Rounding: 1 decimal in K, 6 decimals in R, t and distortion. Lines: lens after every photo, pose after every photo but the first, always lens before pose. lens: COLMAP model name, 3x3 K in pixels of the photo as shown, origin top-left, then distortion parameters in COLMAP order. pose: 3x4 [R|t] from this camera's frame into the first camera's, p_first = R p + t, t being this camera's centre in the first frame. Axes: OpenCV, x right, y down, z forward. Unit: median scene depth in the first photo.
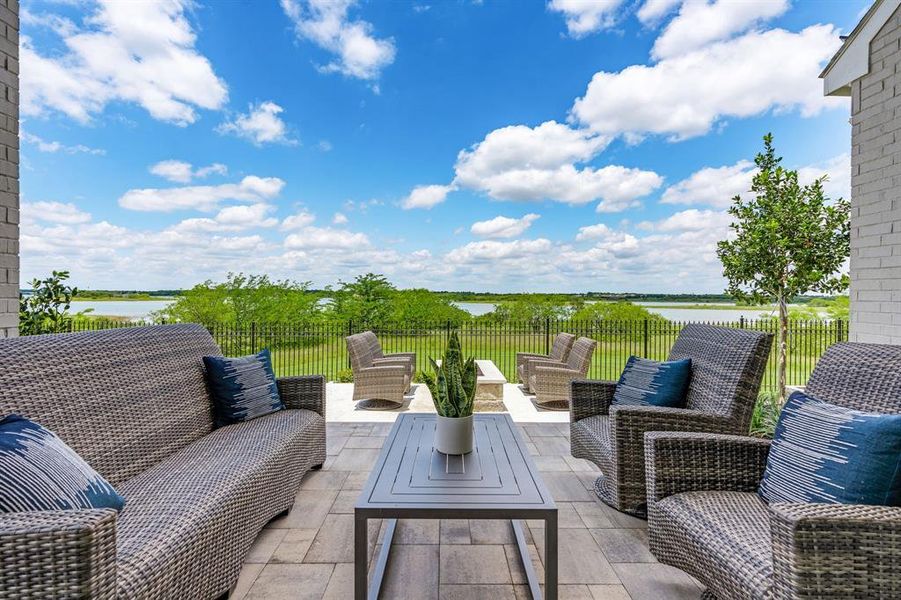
lens RADIAL K [[442.4, 0, 445.0], [0, 442.4, 296.8], [0, 0, 1]] dist [-0.003653, 0.000665]
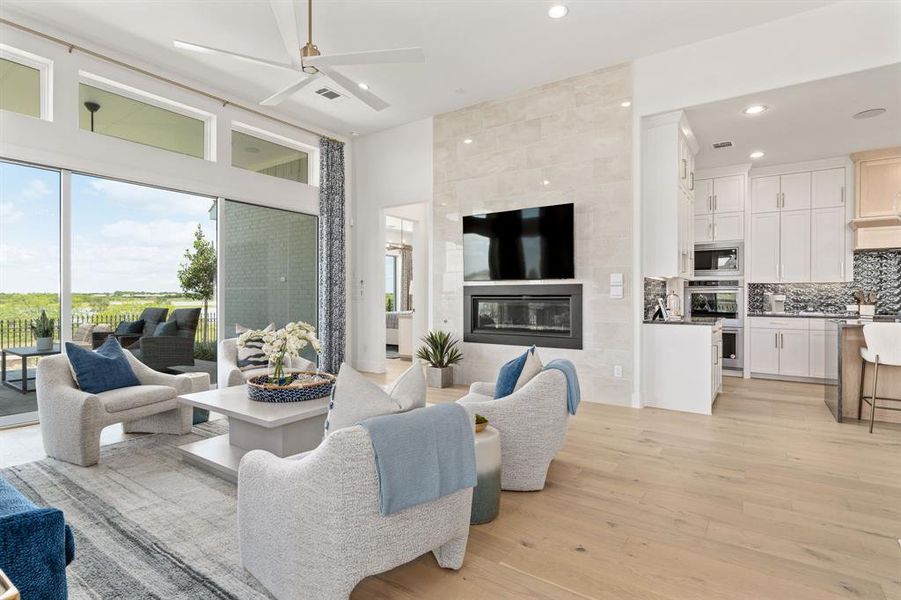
lens RADIAL K [[442.4, 0, 445.0], [0, 442.4, 296.8], [0, 0, 1]] dist [-0.003653, 0.000665]
pose [[0.578405, -0.004721, 0.815736, -0.363938], [0.003807, 0.999988, 0.003087, -0.000493], [-0.815741, 0.001320, 0.578416, -1.264732]]
